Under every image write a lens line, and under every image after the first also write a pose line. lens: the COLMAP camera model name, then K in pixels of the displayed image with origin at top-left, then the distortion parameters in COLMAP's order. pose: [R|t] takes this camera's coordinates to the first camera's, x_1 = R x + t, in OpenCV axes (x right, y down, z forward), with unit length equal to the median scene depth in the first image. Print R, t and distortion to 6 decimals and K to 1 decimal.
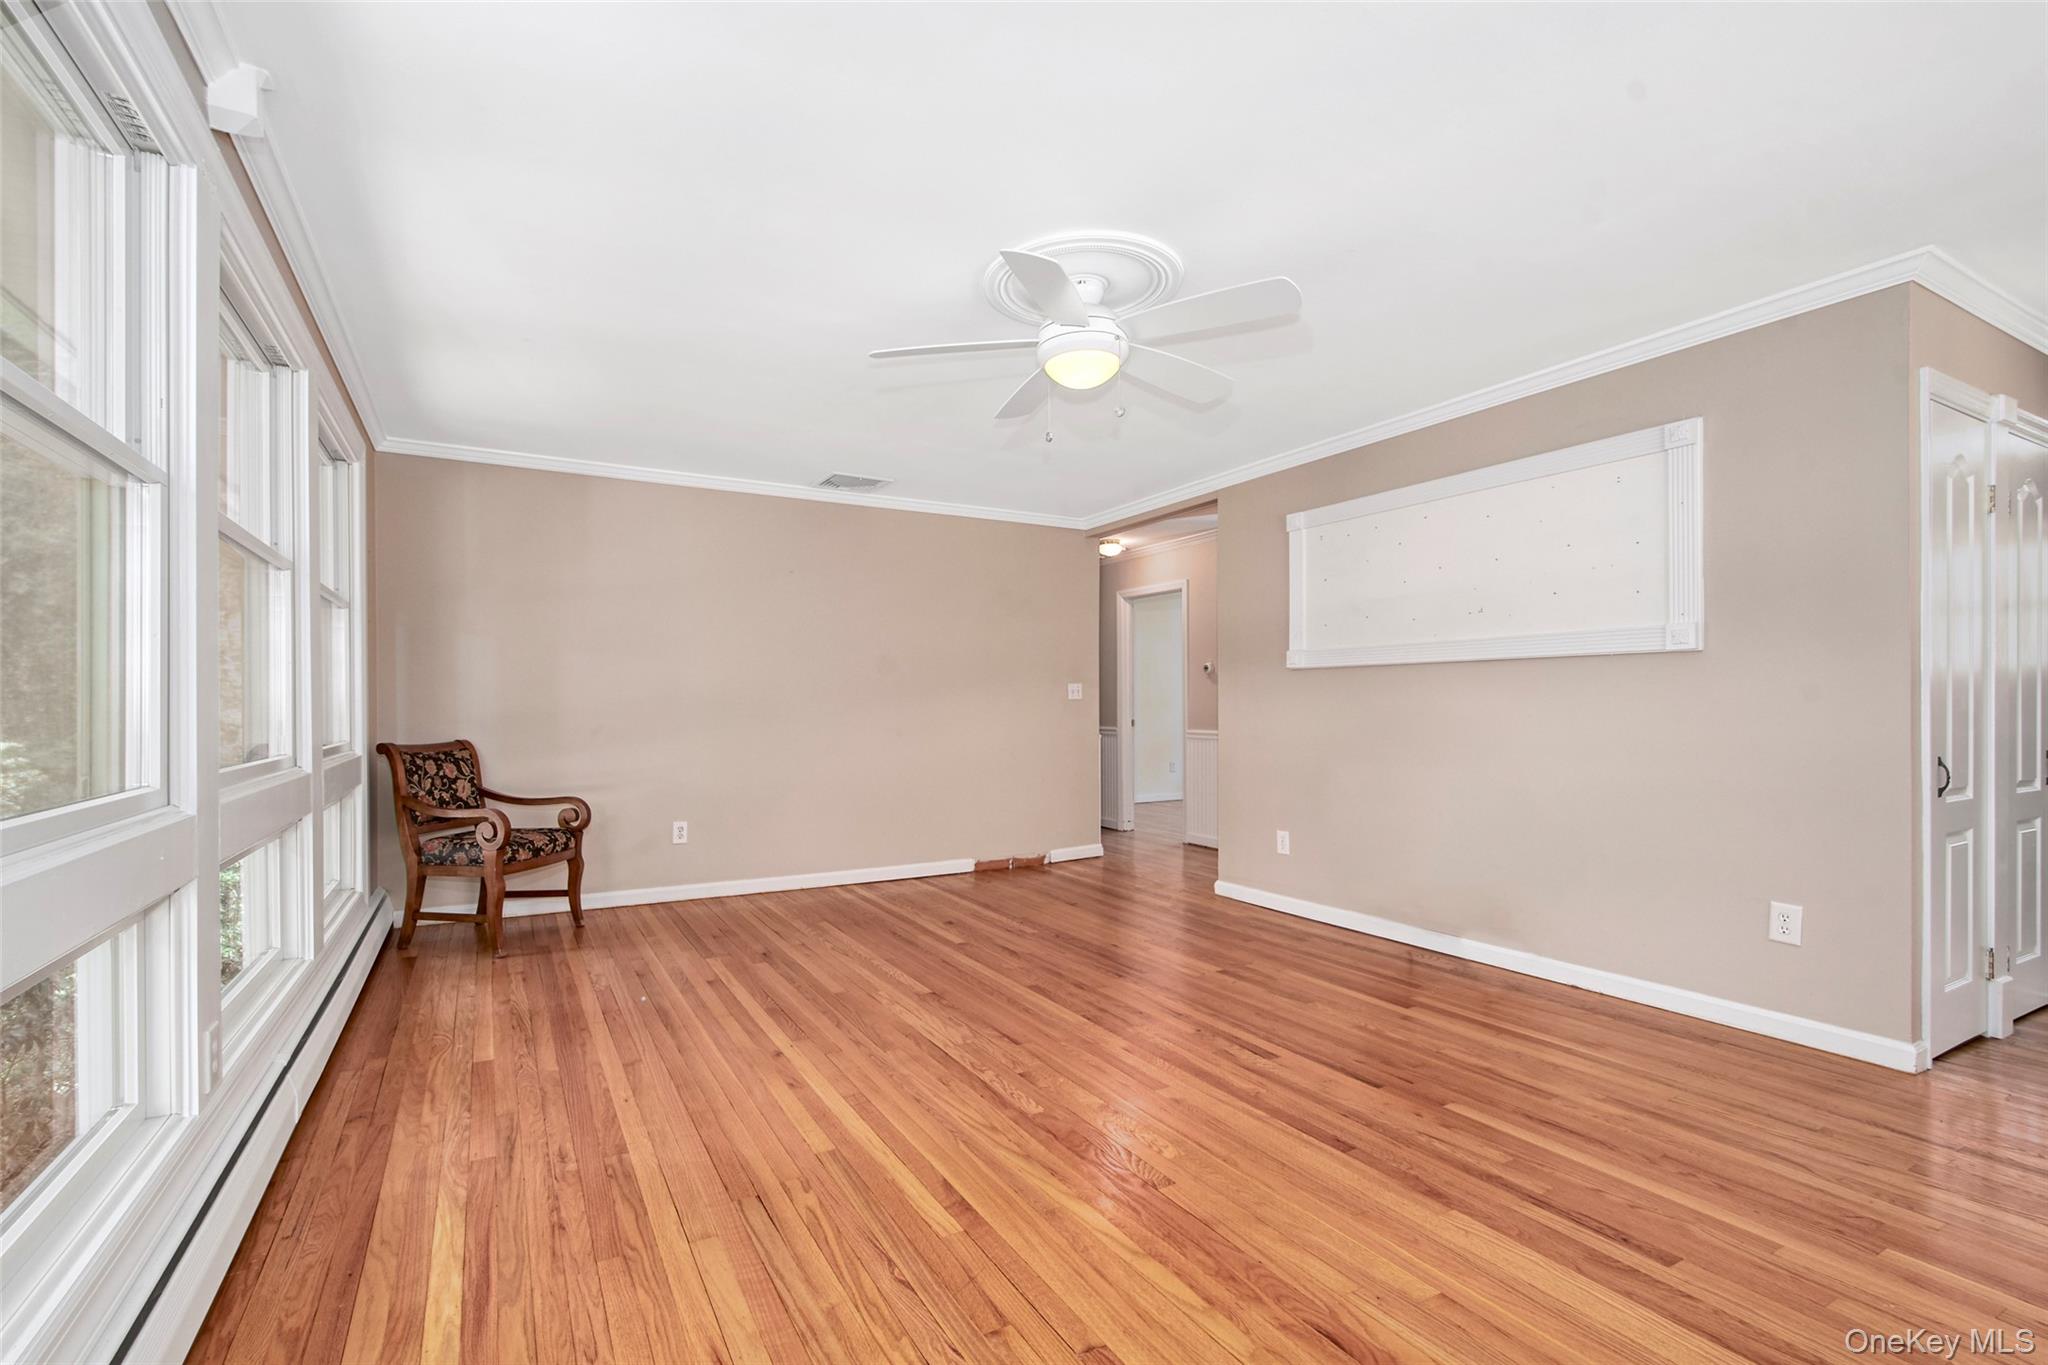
lens RADIAL K [[910.0, 0, 988.3], [0, 910.0, 713.4], [0, 0, 1]] dist [0.002759, 0.000188]
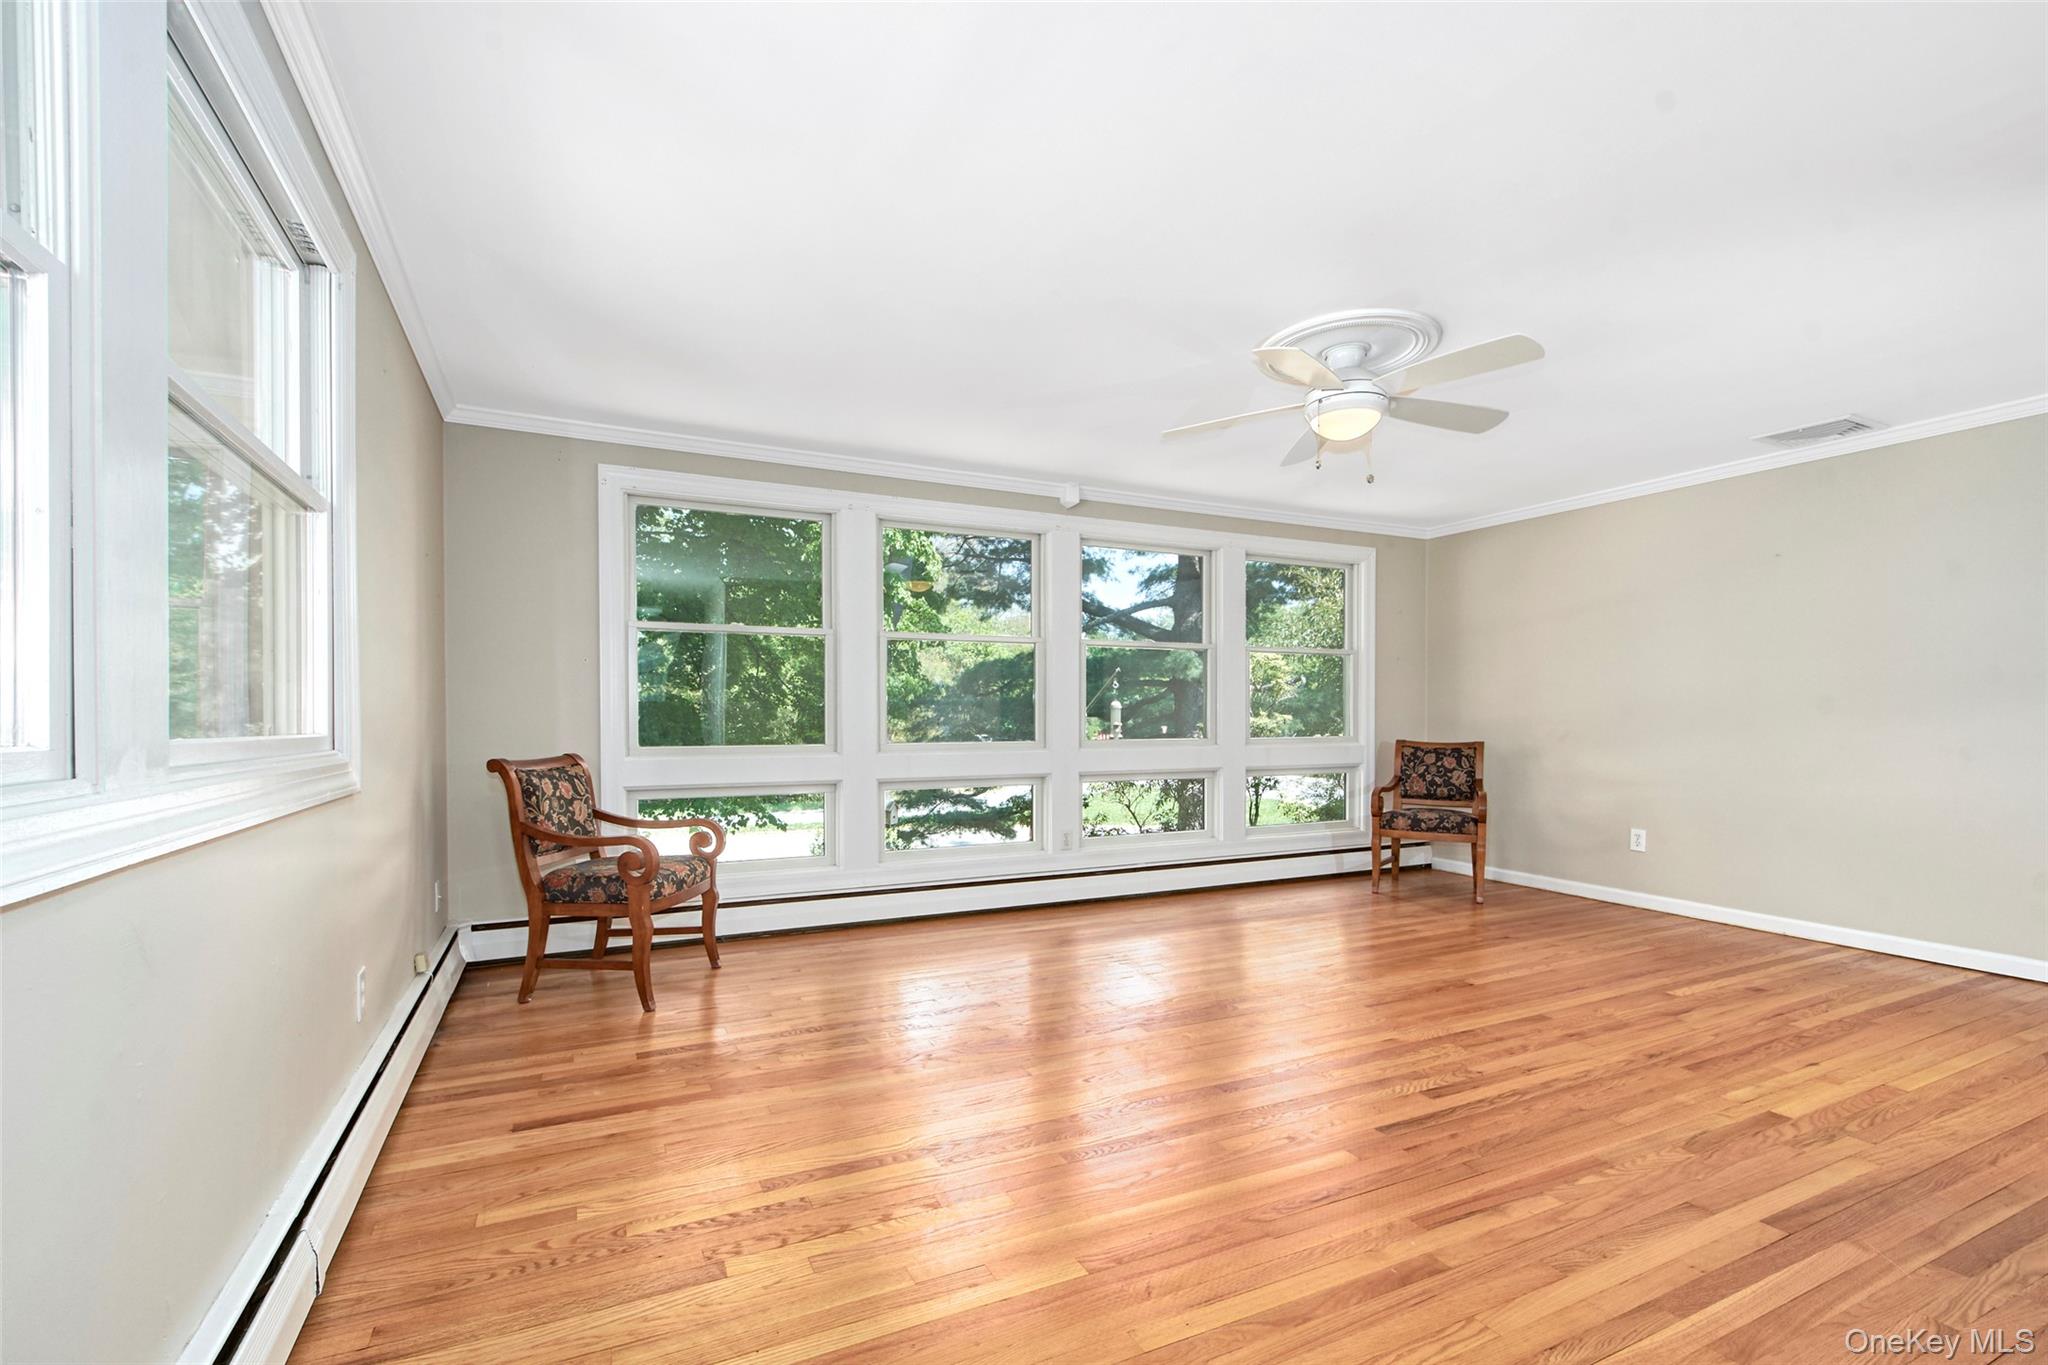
lens RADIAL K [[907.0, 0, 1003.3], [0, 907.0, 711.7], [0, 0, 1]] dist [0.011276, -0.000798]
pose [[-0.048068, 0.000737, -0.998844, 1.094813], [-0.007280, 0.999973, 0.001088, -0.013166], [0.998818, 0.007324, -0.048062, 0.522178]]
